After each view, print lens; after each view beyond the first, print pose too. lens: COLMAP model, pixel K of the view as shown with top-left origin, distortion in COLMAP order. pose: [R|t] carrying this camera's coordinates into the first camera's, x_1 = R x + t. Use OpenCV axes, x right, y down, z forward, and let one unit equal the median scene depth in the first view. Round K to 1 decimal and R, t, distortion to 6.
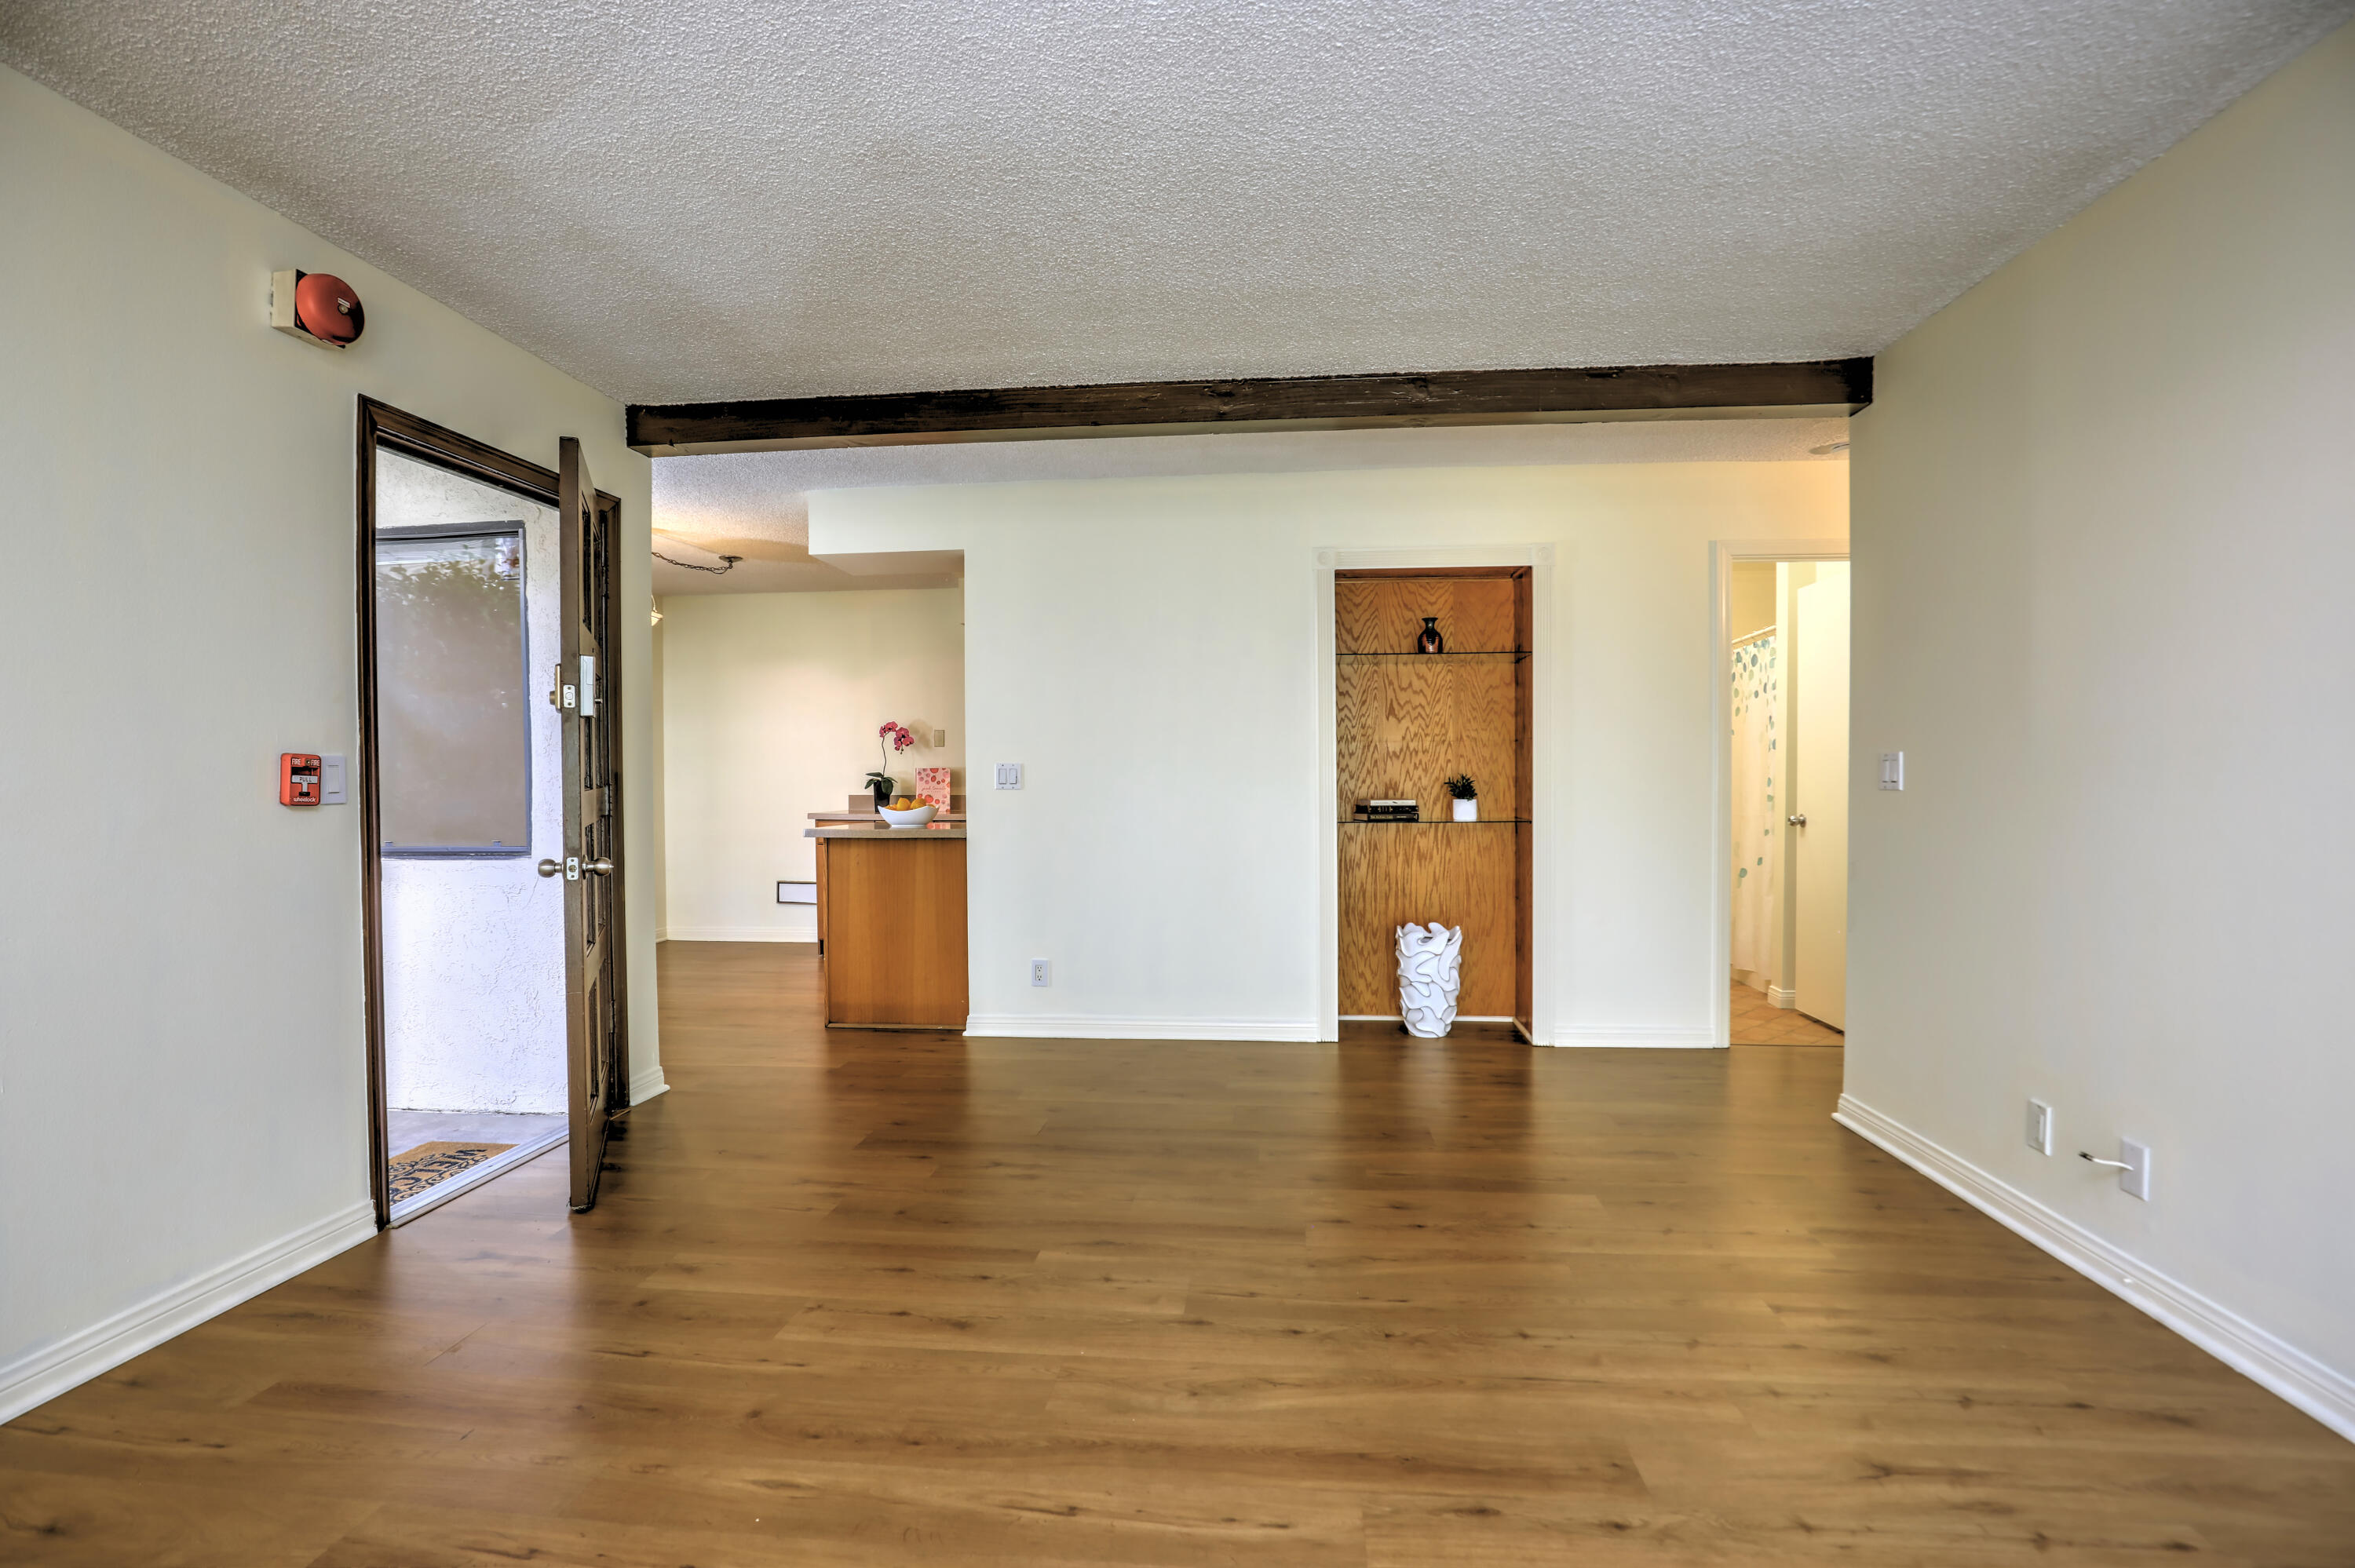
lens RADIAL K [[1080.1, 0, 1185.9], [0, 1080.1, 783.0], [0, 0, 1]] dist [-0.029732, 0.002092]
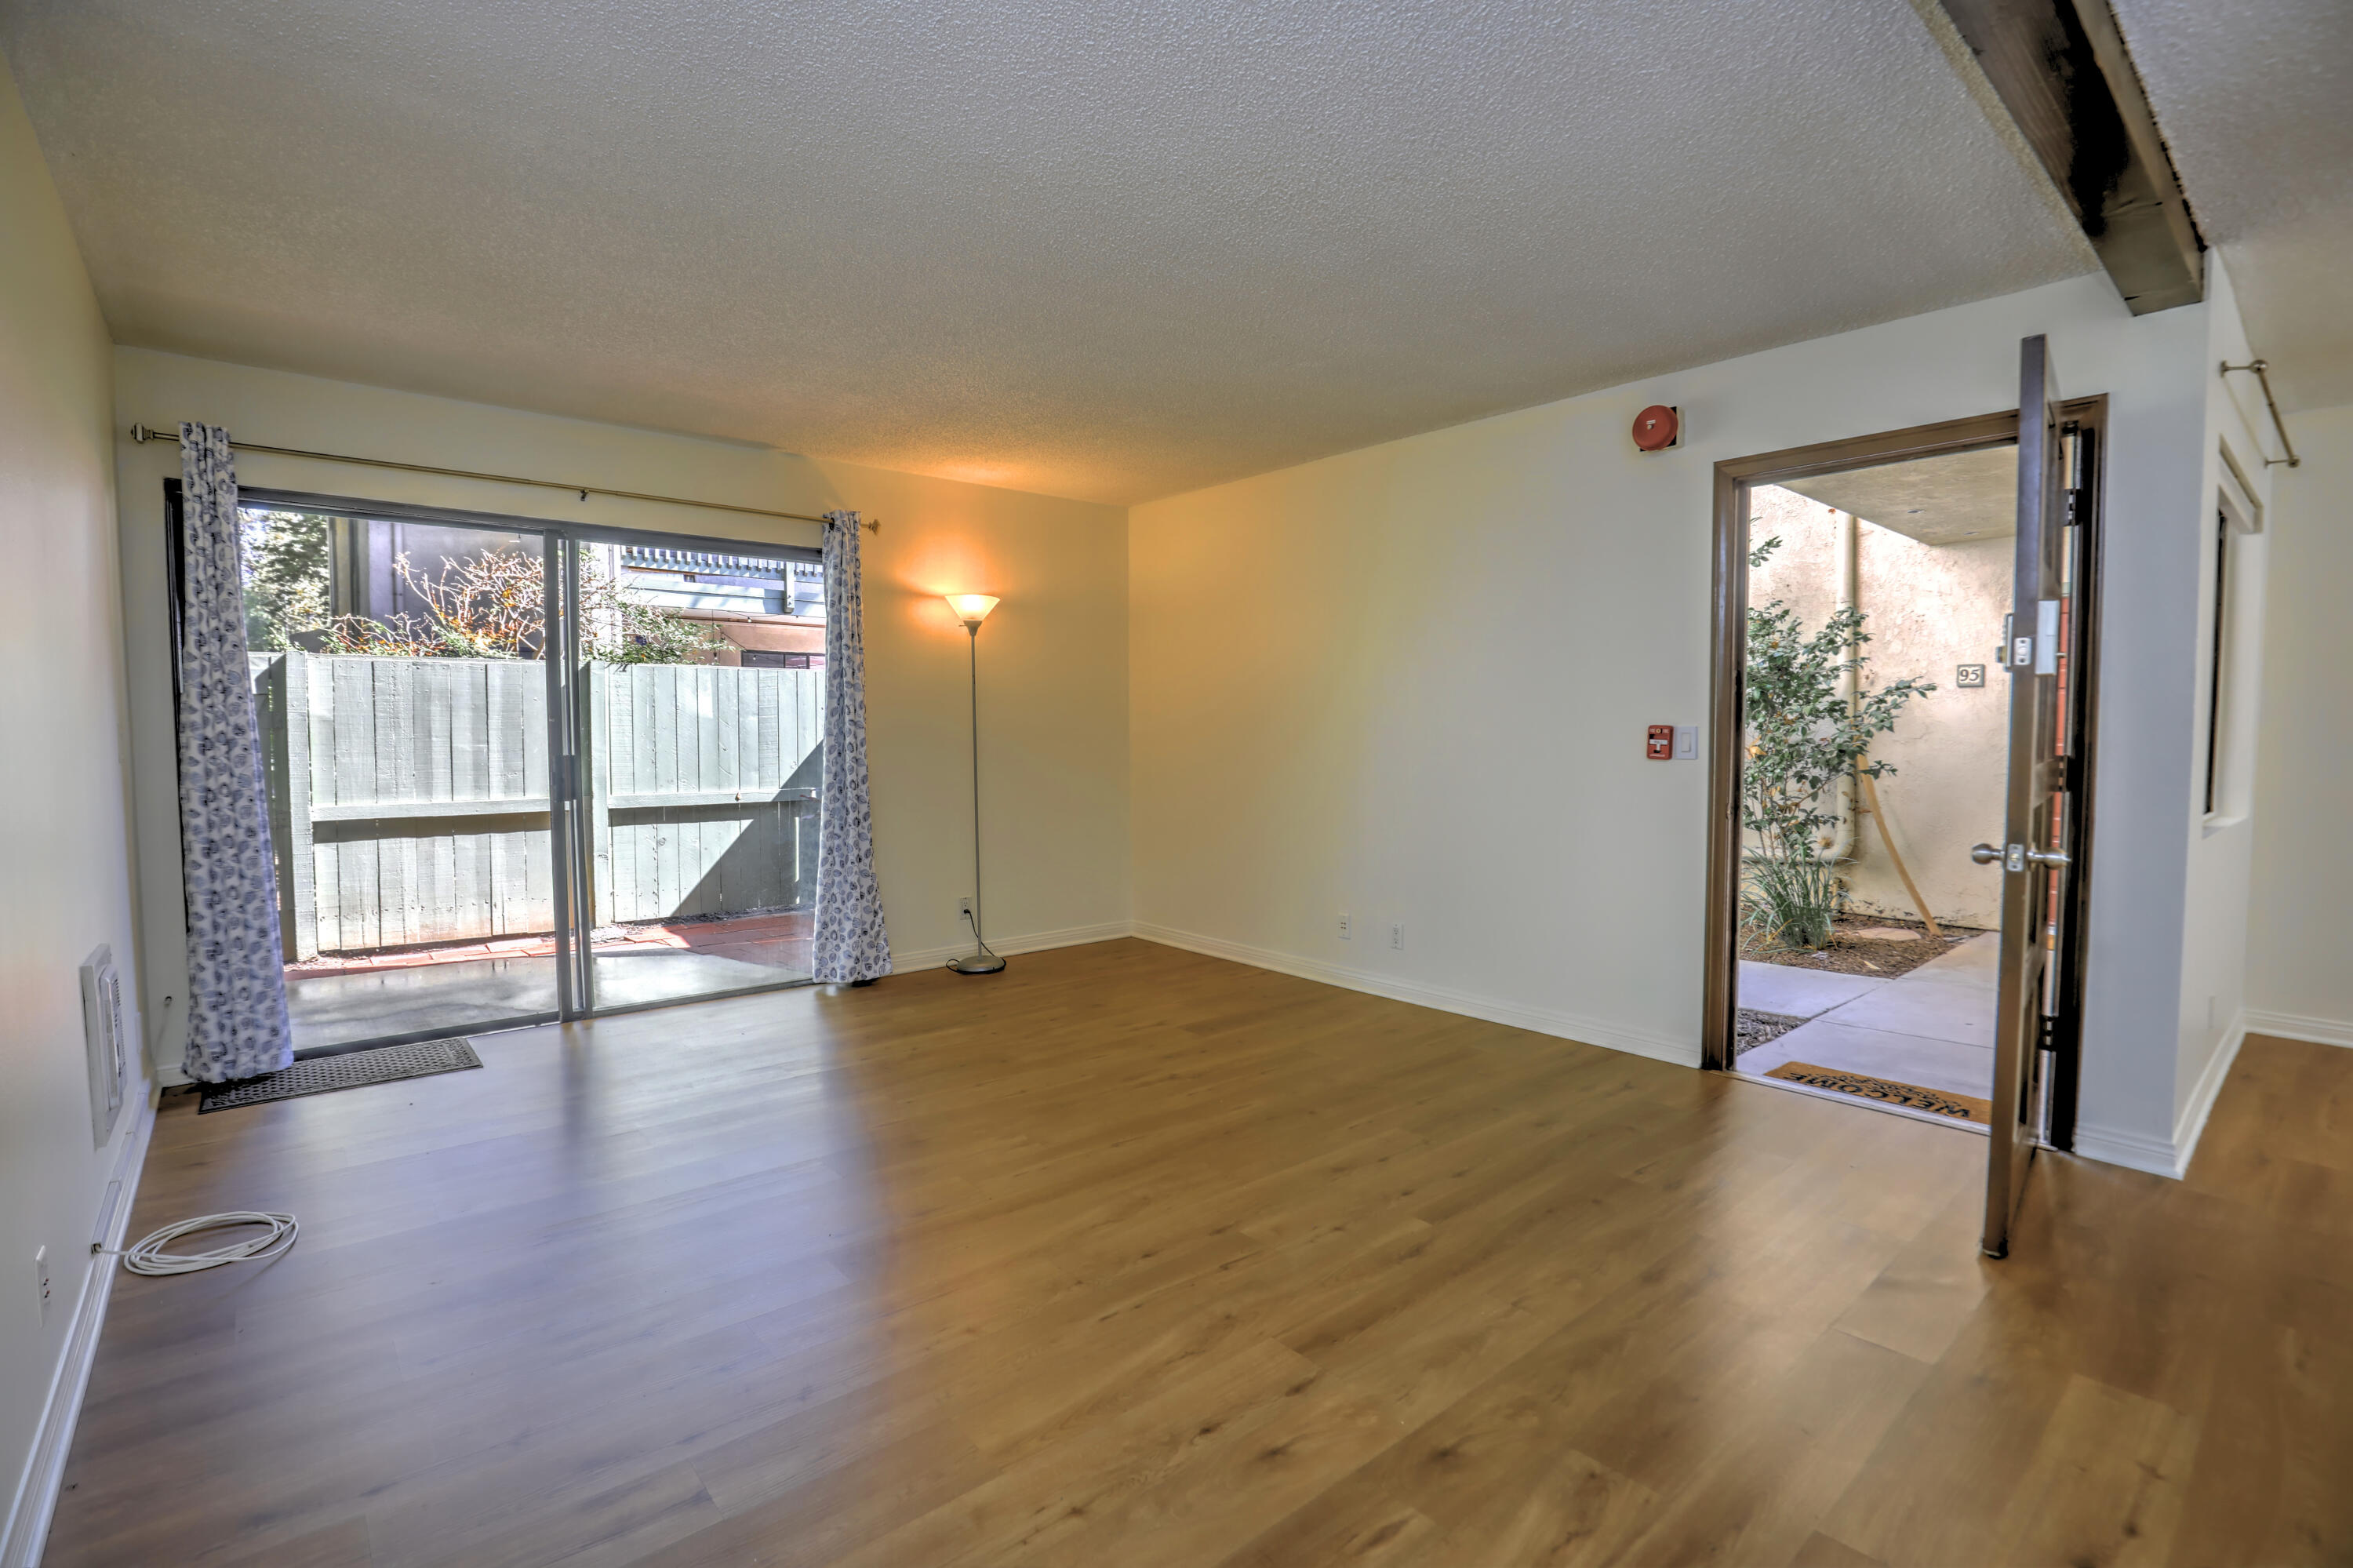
lens RADIAL K [[1079.3, 0, 1189.0], [0, 1079.3, 790.7], [0, 0, 1]] dist [-0.029732, 0.002092]
pose [[-0.683035, 0.046577, -0.728899, 0.536865], [0.000502, 0.997994, 0.063303, -0.021793], [0.730386, 0.042872, -0.681688, 1.106178]]
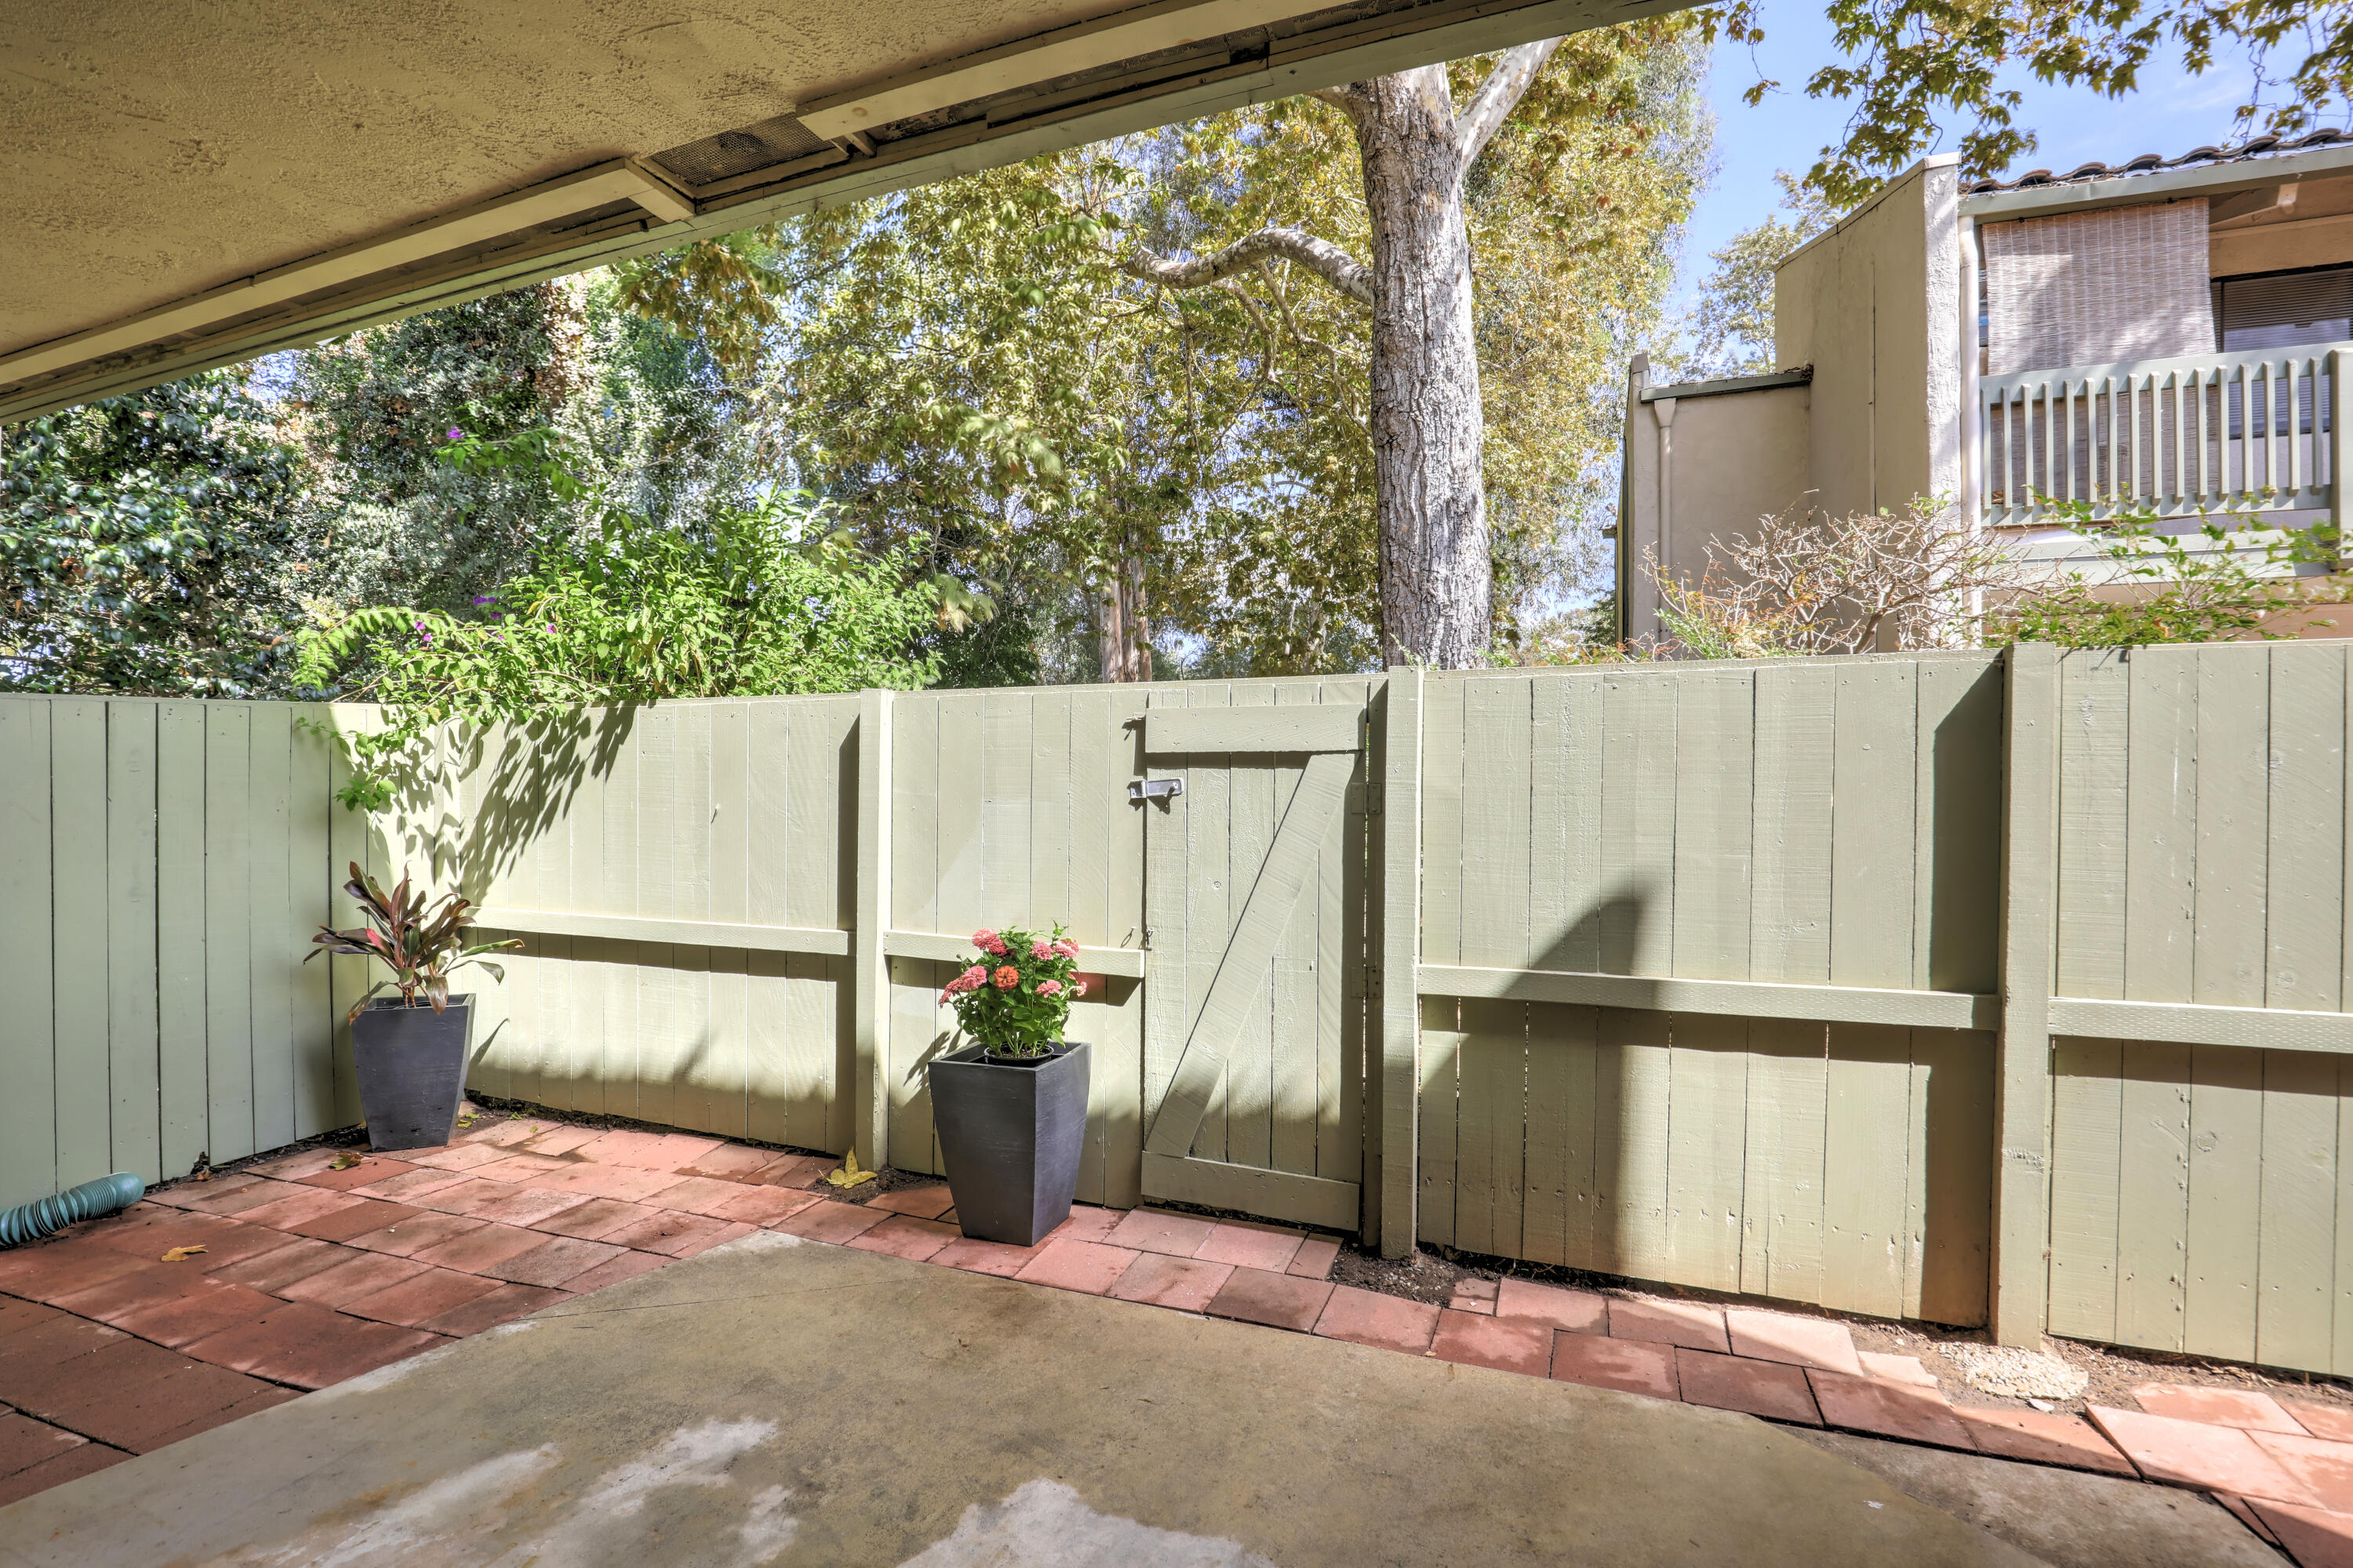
lens RADIAL K [[1079.3, 0, 1190.6], [0, 1079.3, 798.1], [0, 0, 1]] dist [-0.029732, 0.002092]
pose [[-0.966858, 0.002460, 0.255305, 0.208548], [0.004883, 0.999949, 0.008858, -0.036575], [-0.255270, 0.009811, -0.966820, -0.200209]]
